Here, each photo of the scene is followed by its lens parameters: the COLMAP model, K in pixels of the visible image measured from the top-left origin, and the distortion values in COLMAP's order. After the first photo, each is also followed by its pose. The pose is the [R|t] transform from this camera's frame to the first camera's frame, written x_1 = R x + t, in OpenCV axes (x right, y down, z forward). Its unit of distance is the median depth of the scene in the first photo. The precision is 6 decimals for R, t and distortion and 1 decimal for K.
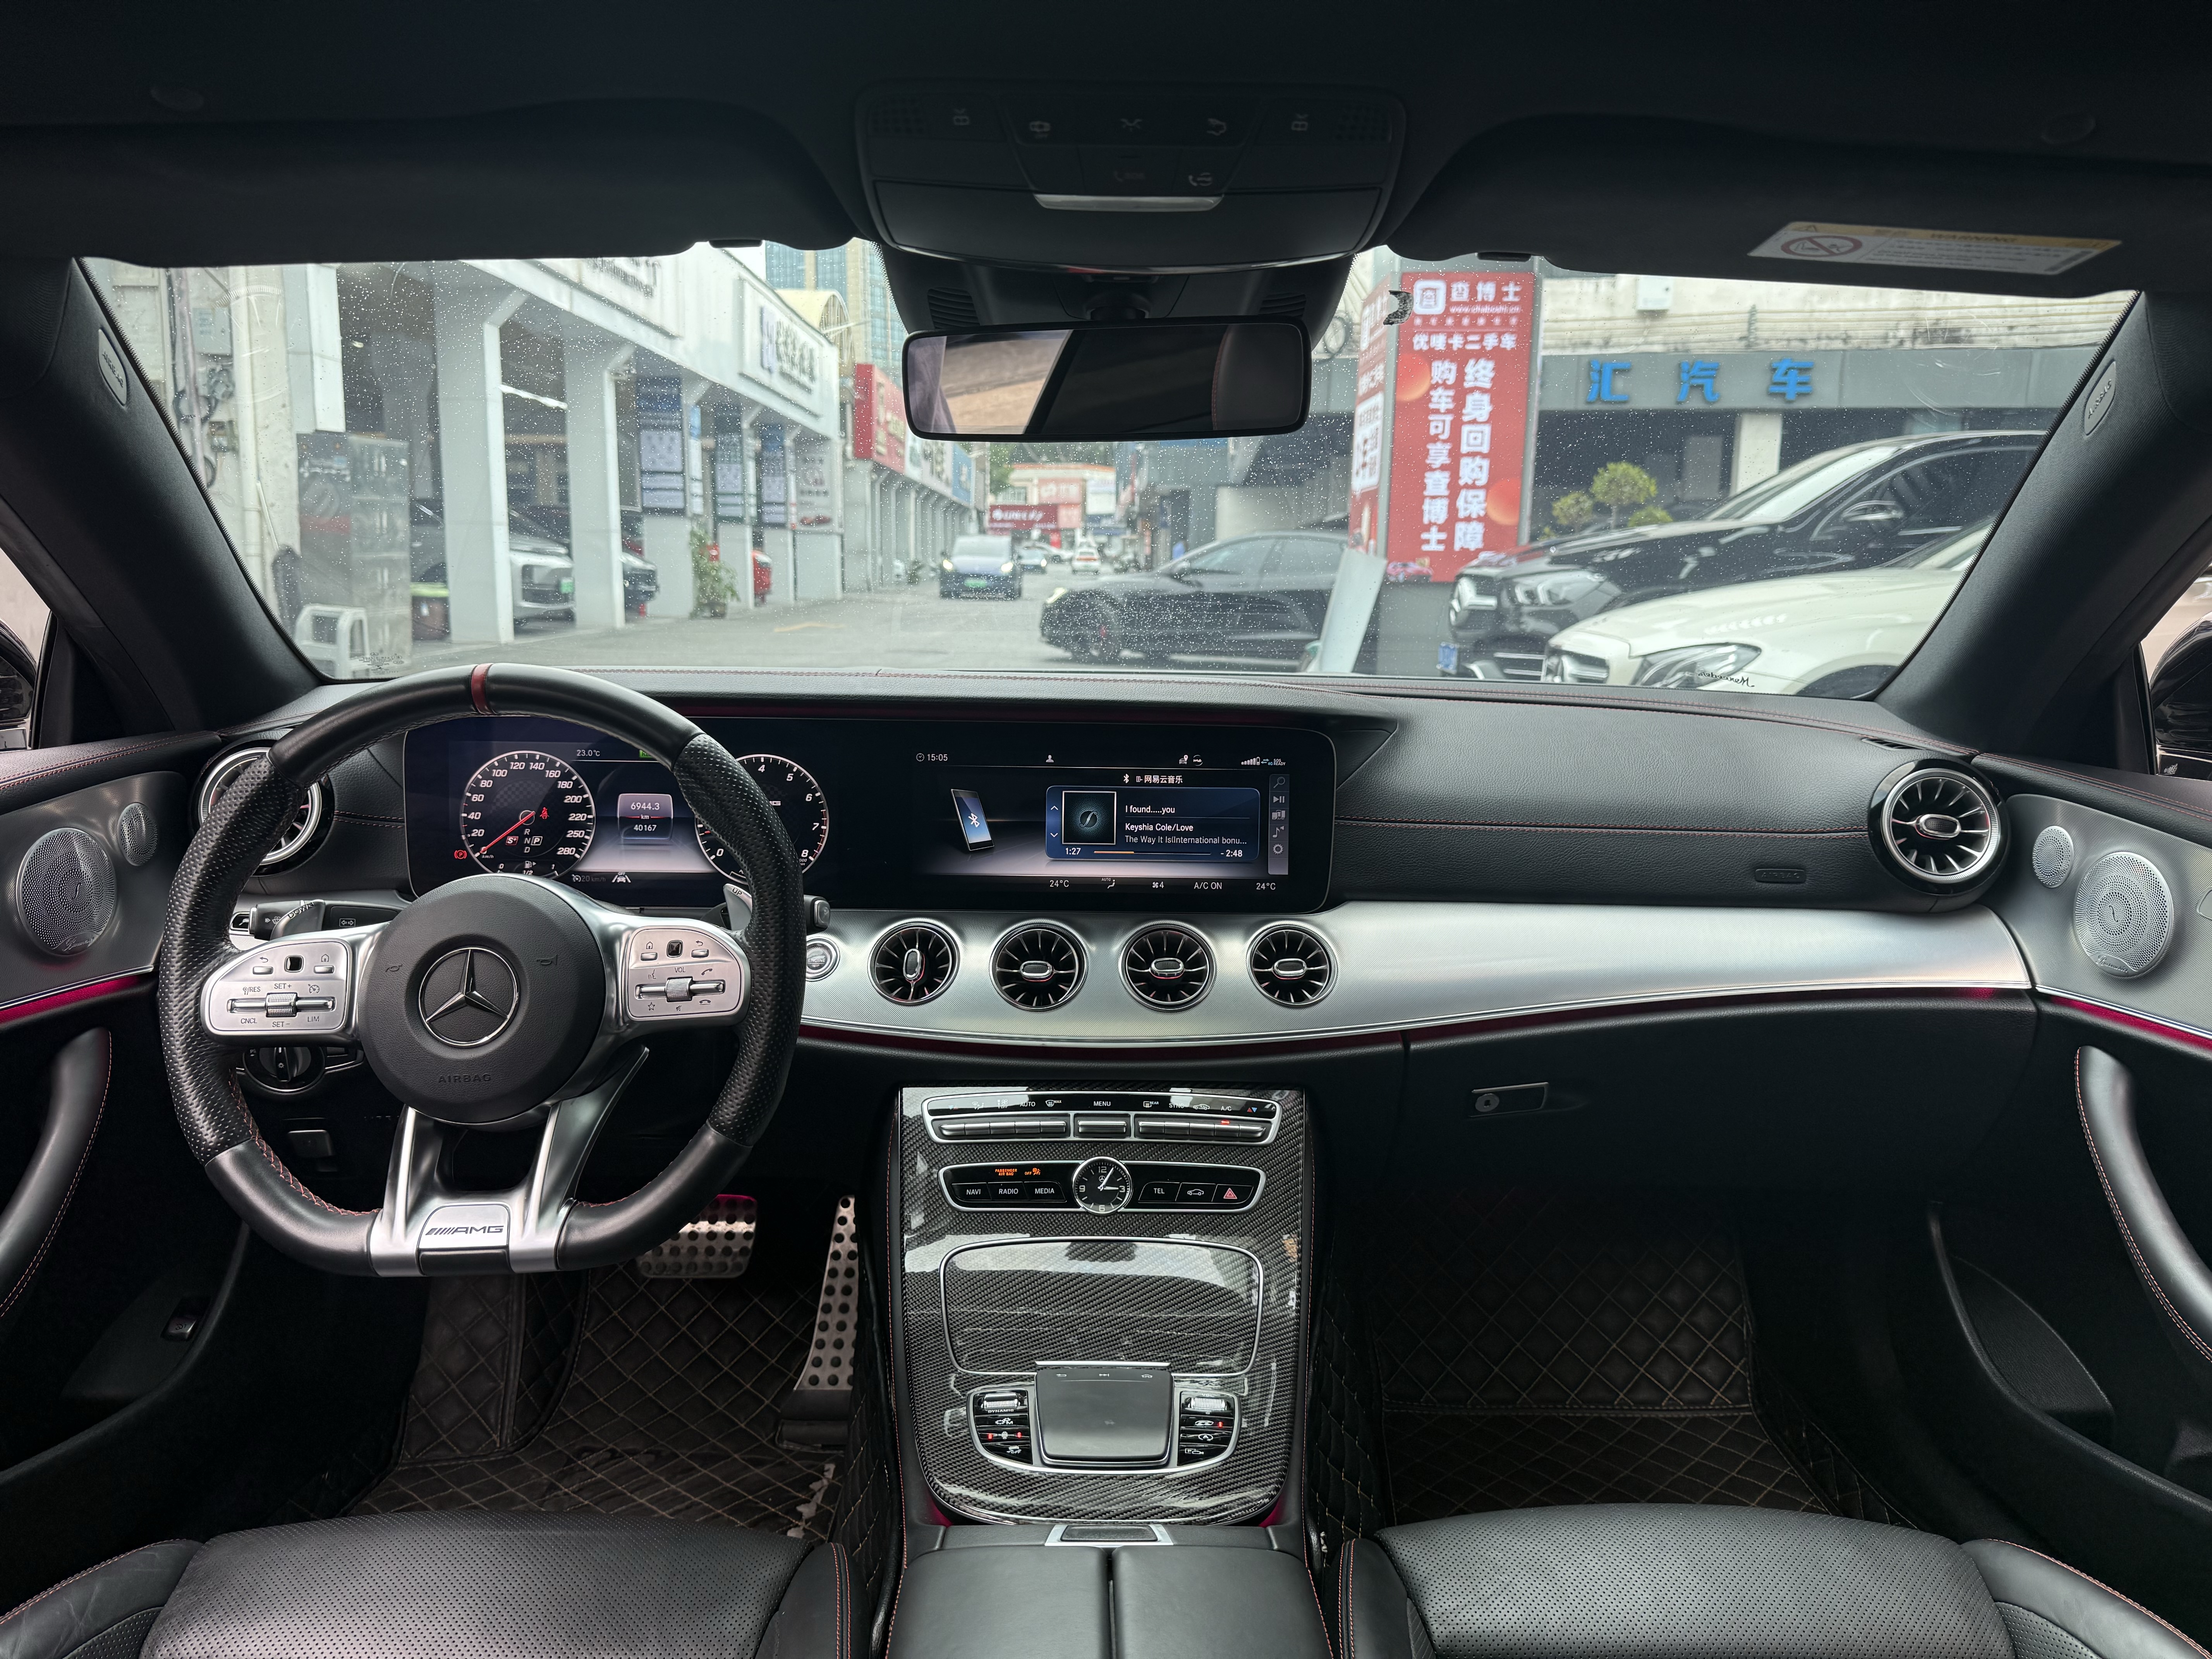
lens RADIAL K [[1563.1, 0, 1110.2], [0, 1563.1, 855.9], [0, 0, 1]] dist [0.039501, -0.048750]
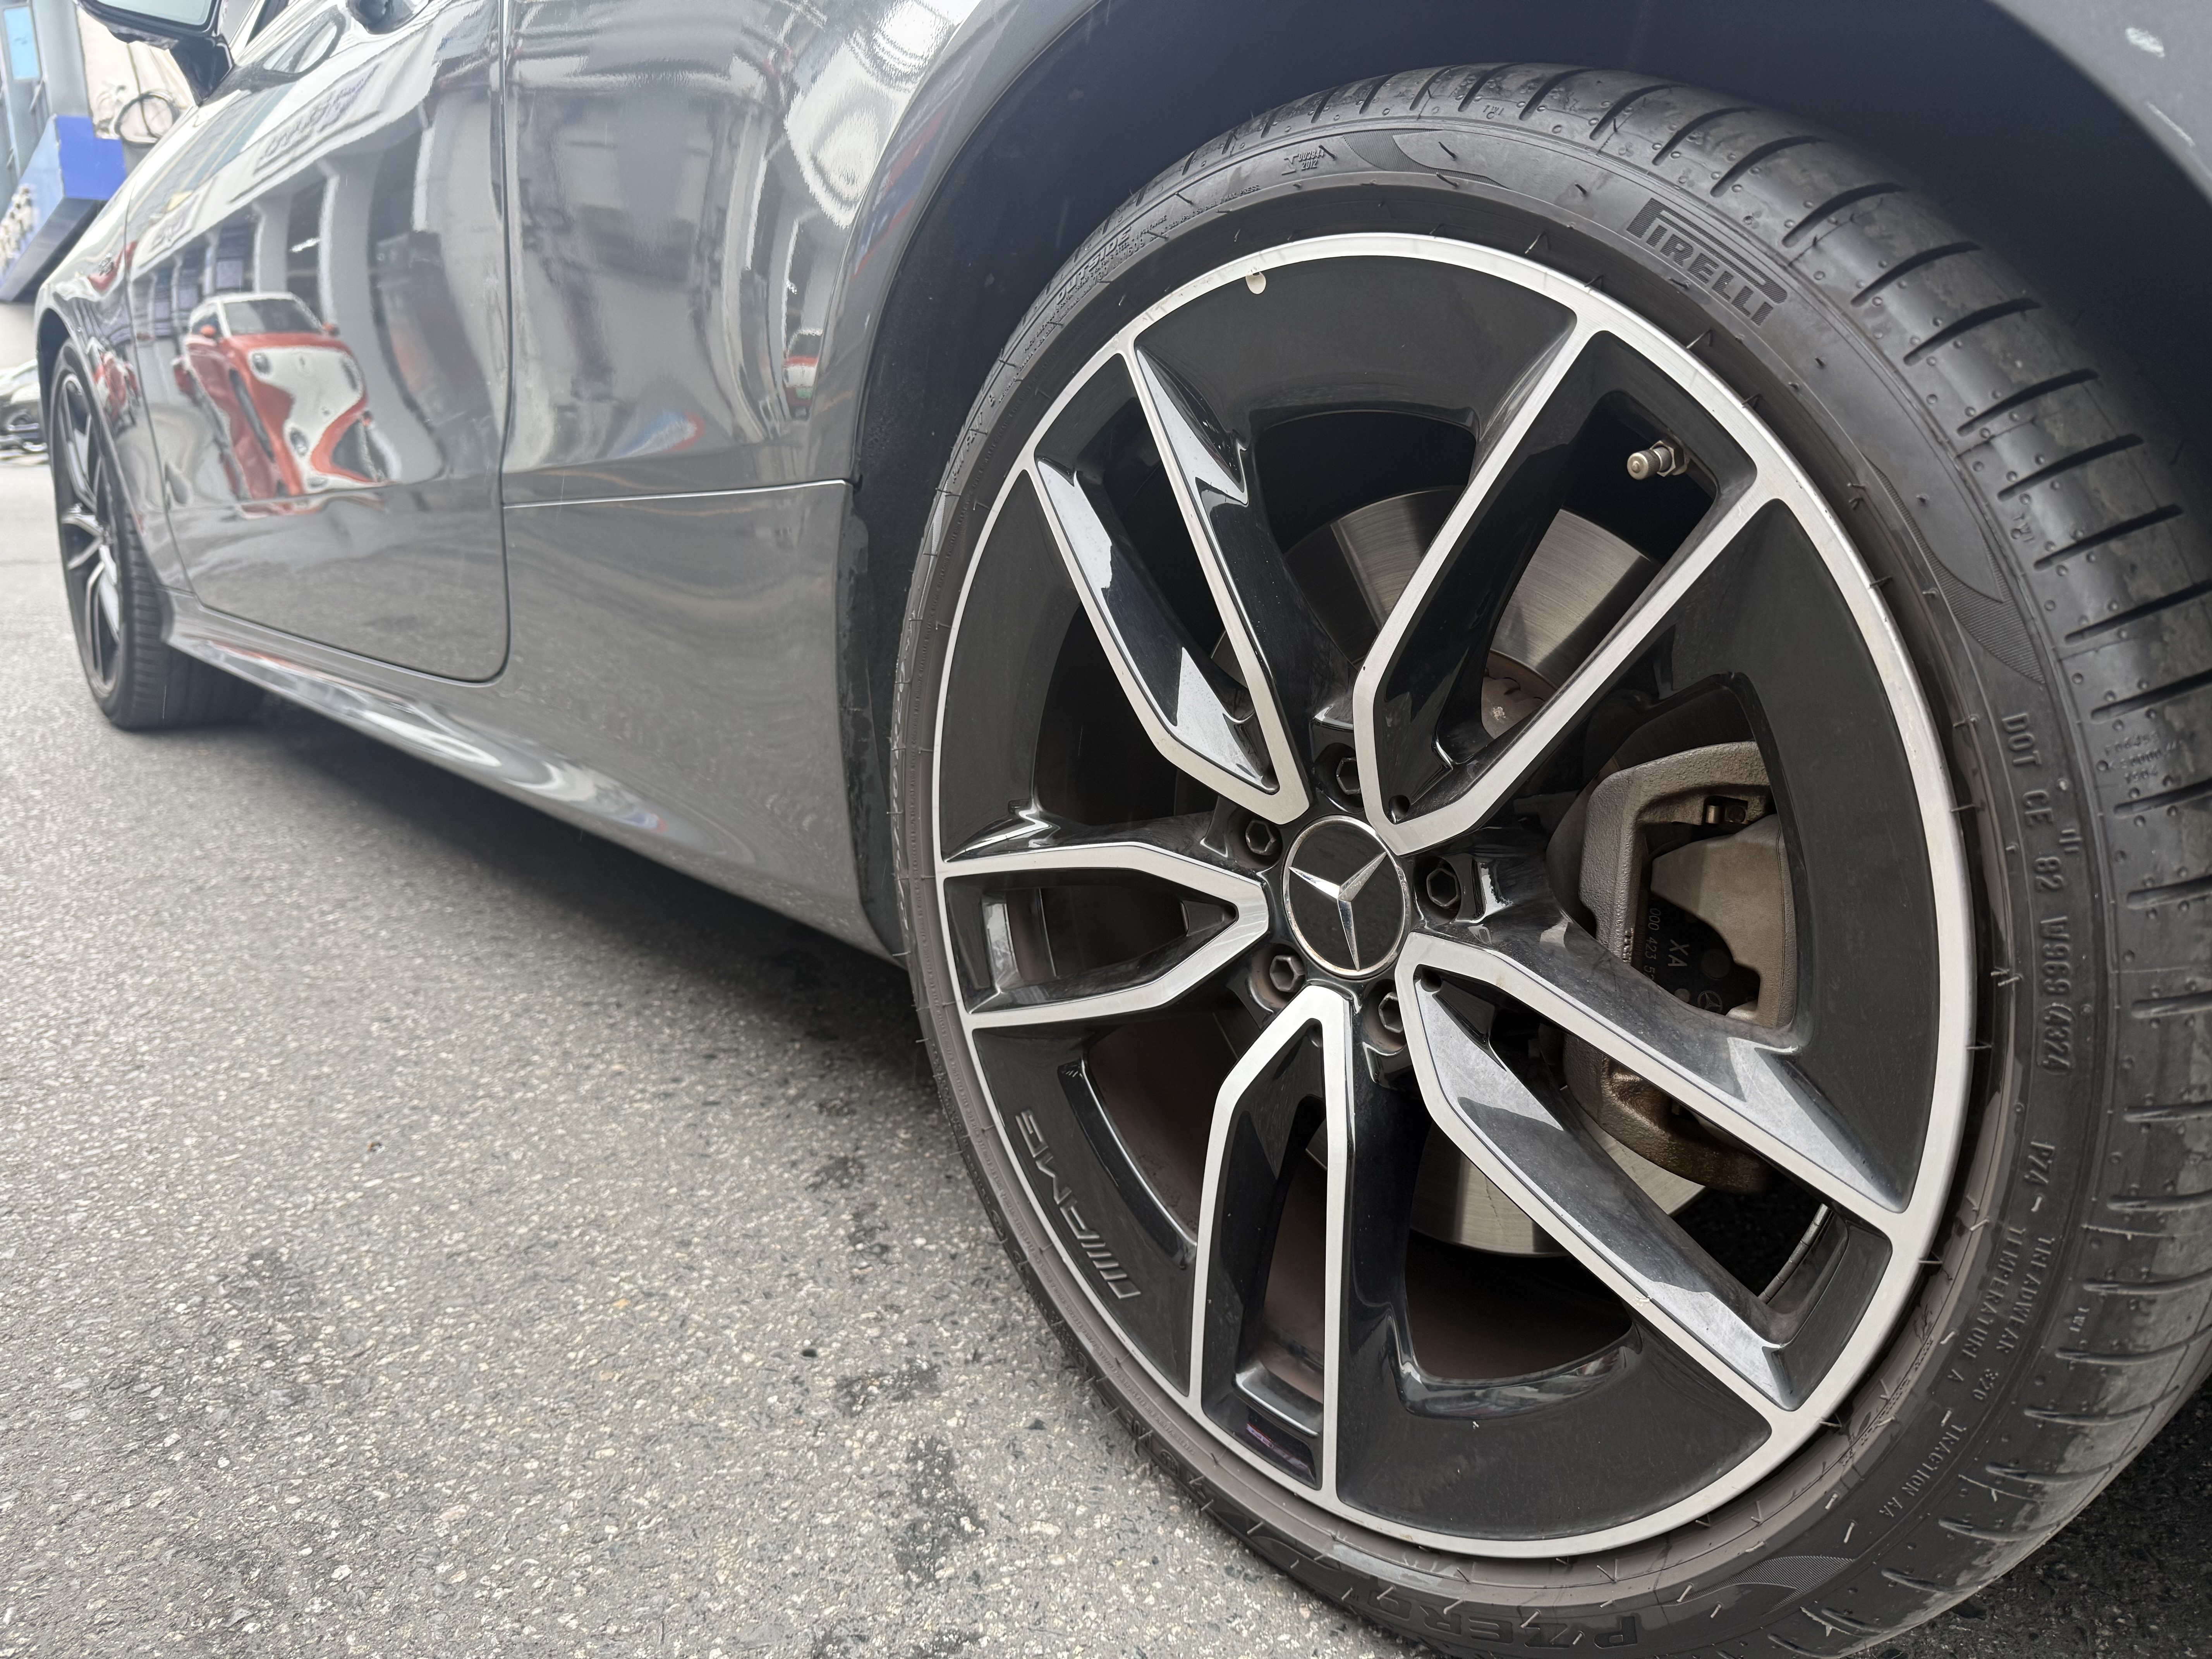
lens RADIAL K [[1563.1, 0, 1096.6], [0, 1563.1, 838.4], [0, 0, 1]] dist [0.039501, -0.048750]
pose [[0.771153, -0.167096, 0.614330, -0.899561], [0.120976, 0.985821, 0.116283, 0.515311], [-0.625050, -0.015352, 0.780434, -0.716481]]
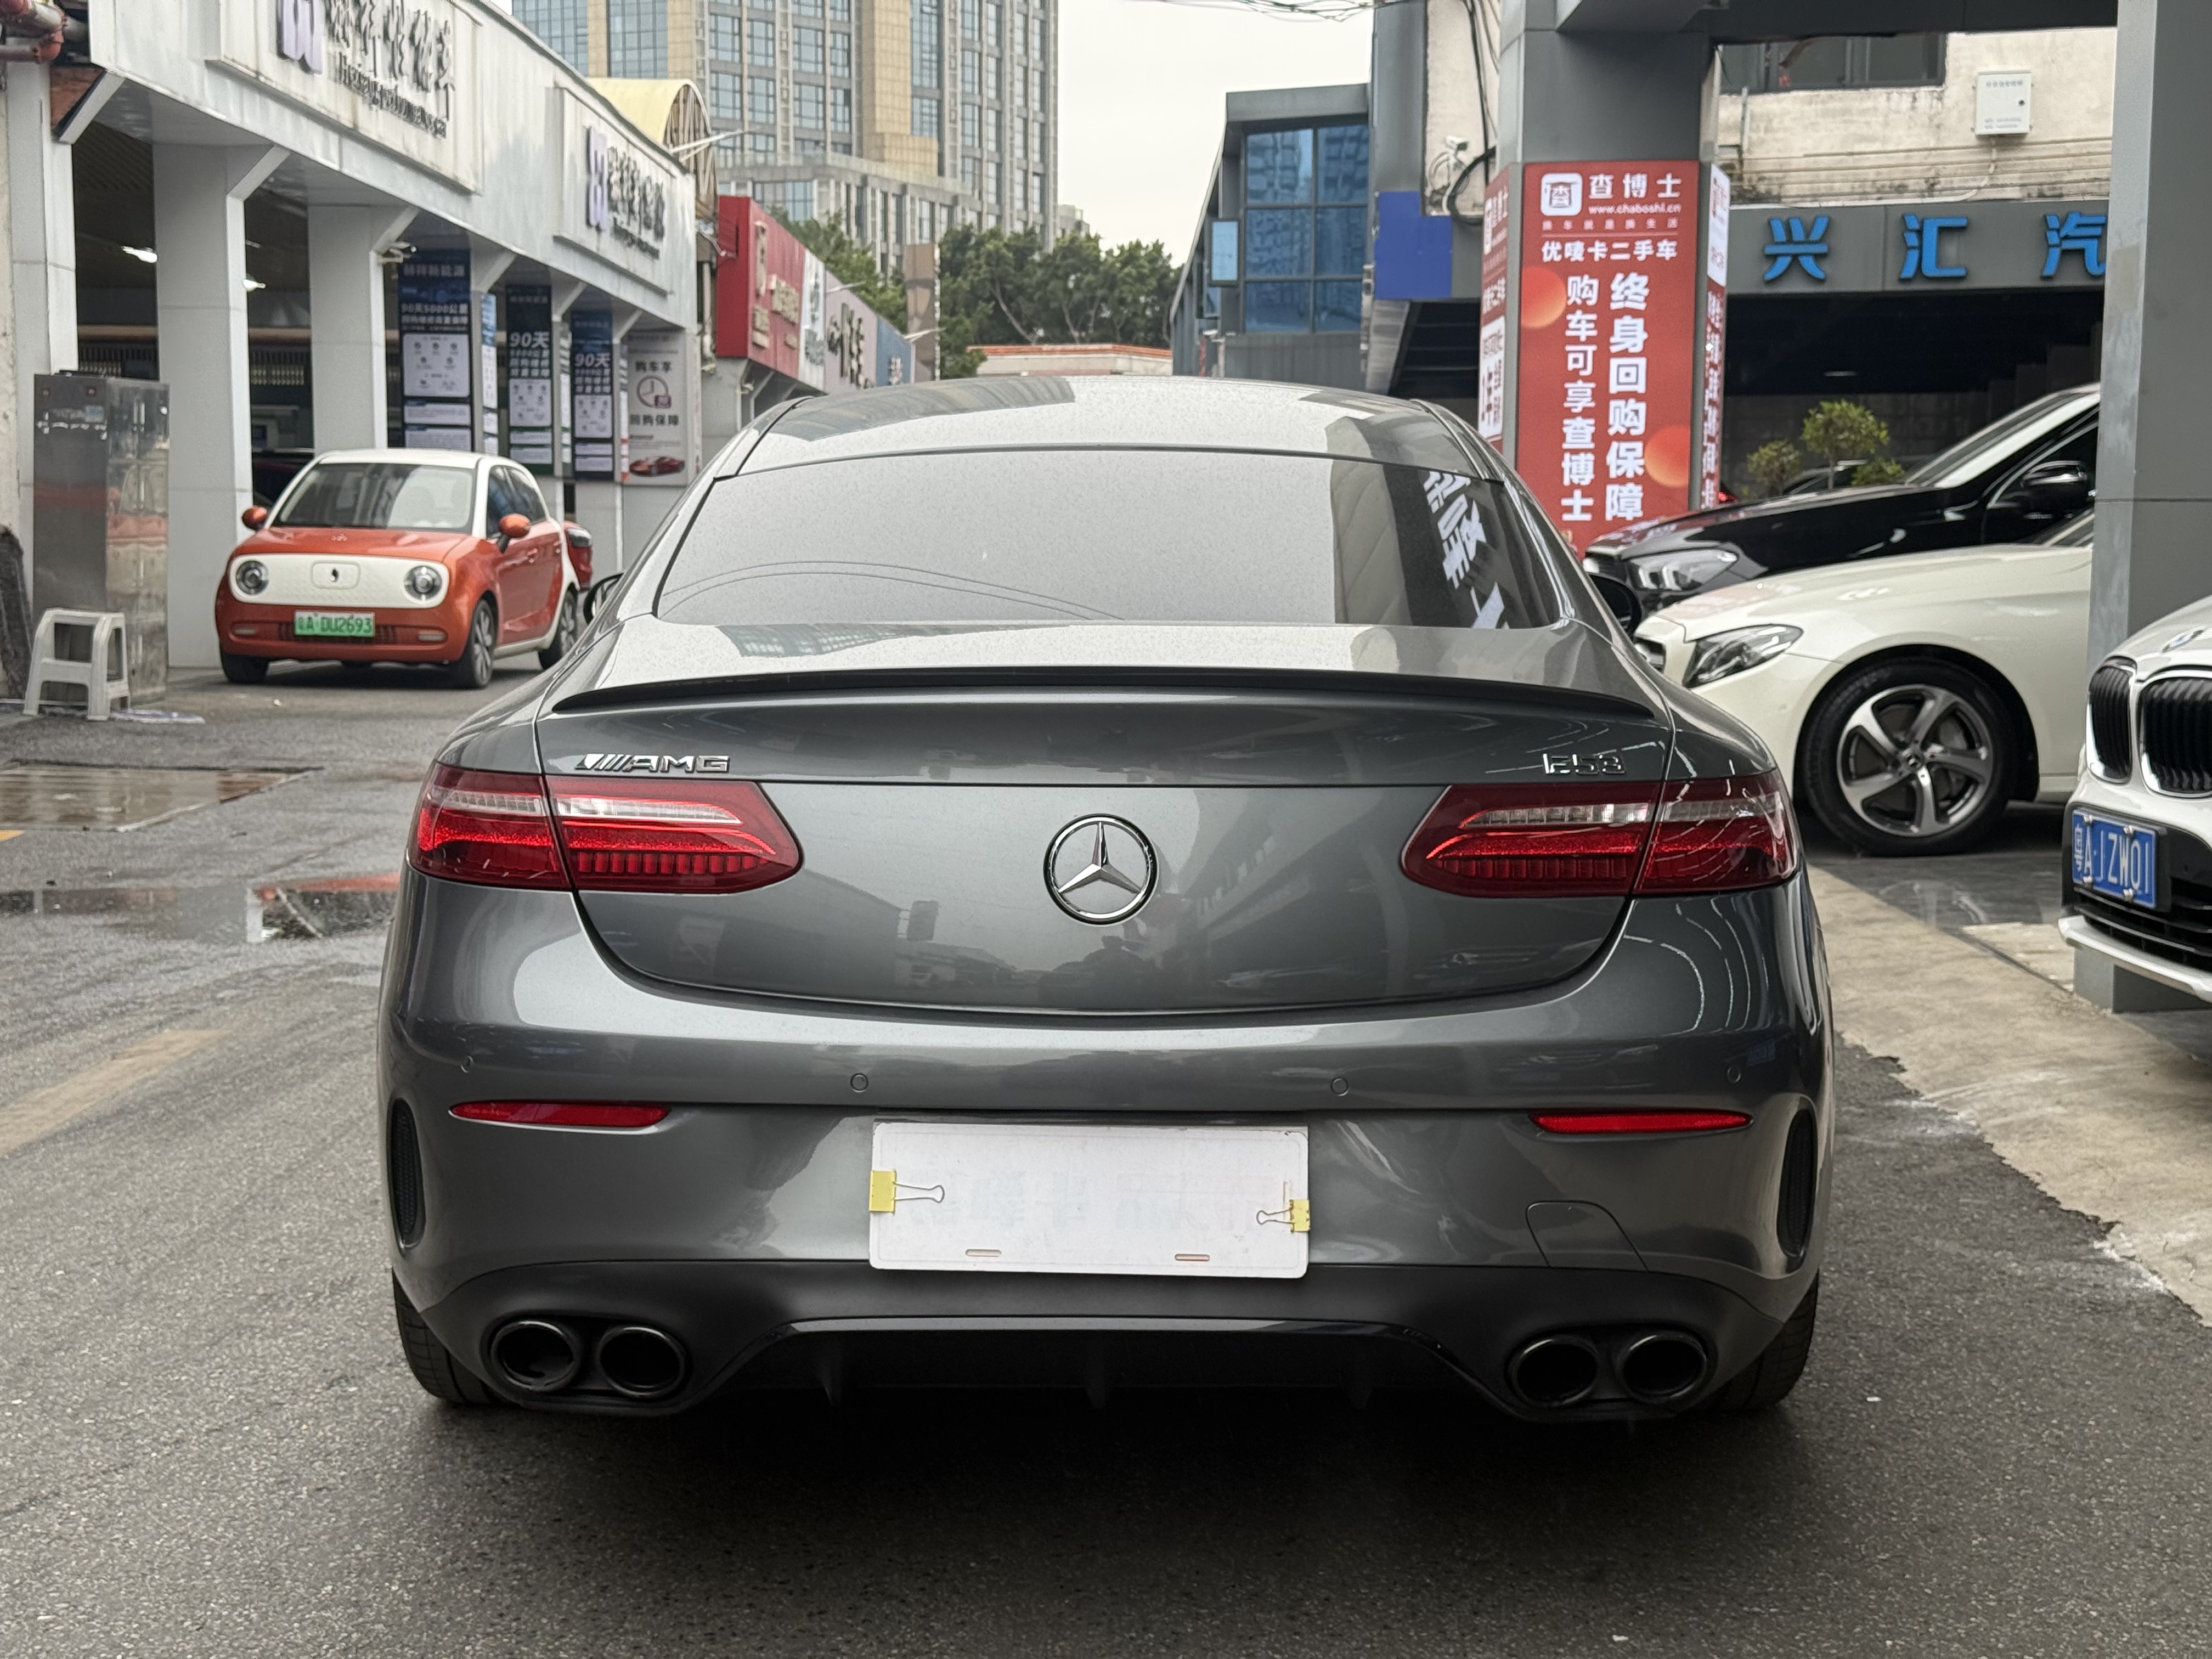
lens RADIAL K [[3066.9, 0, 1096.3], [0, 3066.9, 864.1], [0, 0, 1]] dist [0.116994, 0.000000]
pose [[0.999656, -0.008192, -0.024935, 0.077524], [0.006272, 0.997079, -0.076119, 0.551105], [0.025485, 0.075936, 0.996787, -3.206112]]
